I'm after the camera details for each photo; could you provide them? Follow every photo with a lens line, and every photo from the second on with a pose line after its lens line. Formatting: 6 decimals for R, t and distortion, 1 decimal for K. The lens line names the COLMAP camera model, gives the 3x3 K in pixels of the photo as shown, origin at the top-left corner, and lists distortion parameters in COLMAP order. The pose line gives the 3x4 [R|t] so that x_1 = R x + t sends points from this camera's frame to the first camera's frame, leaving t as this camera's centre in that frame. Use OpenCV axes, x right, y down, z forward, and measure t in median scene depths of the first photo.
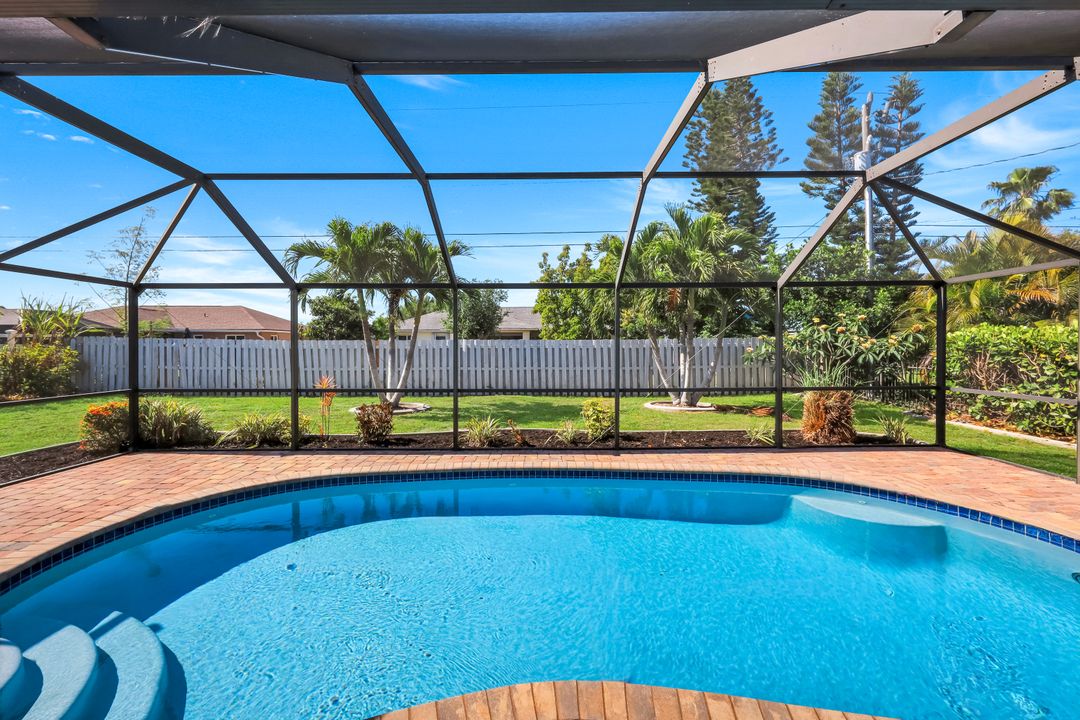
lens RADIAL K [[454.6, 0, 543.4], [0, 454.6, 343.9], [0, 0, 1]] dist [-0.000189, -0.000049]
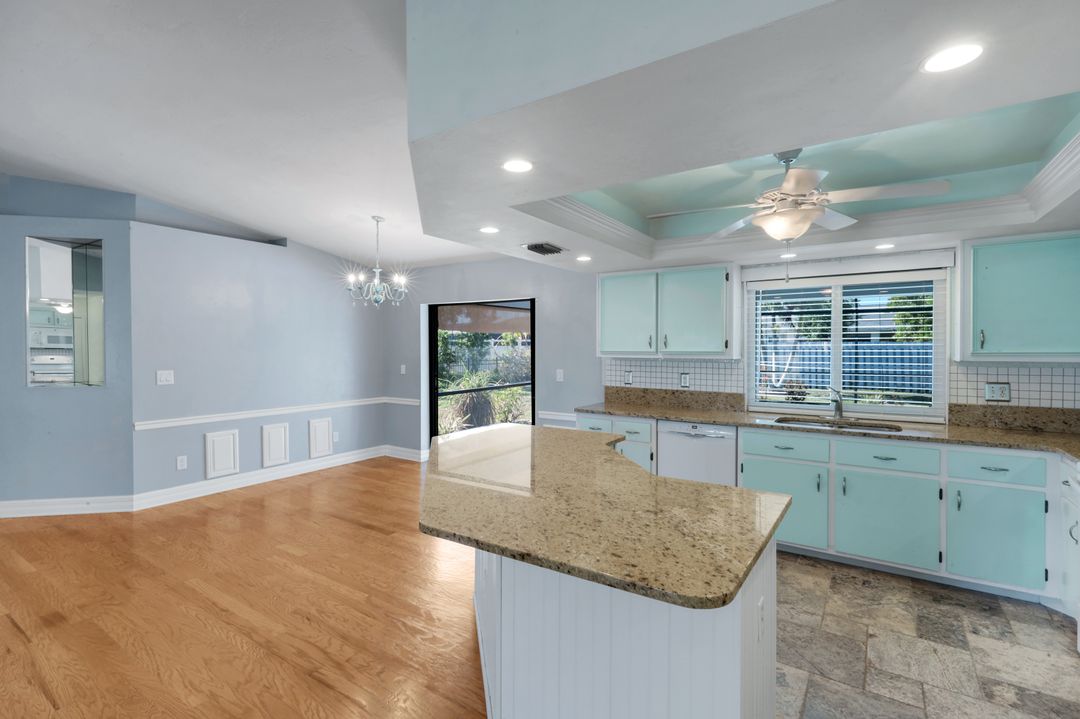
lens RADIAL K [[503.5, 0, 537.7], [0, 503.5, 352.2], [0, 0, 1]] dist [0.001208, 0.000183]
pose [[0.831211, 0.008364, -0.555894, -0.080076], [0.001019, 0.999862, 0.016569, -0.006240], [0.555956, -0.014339, 0.831088, -0.678431]]
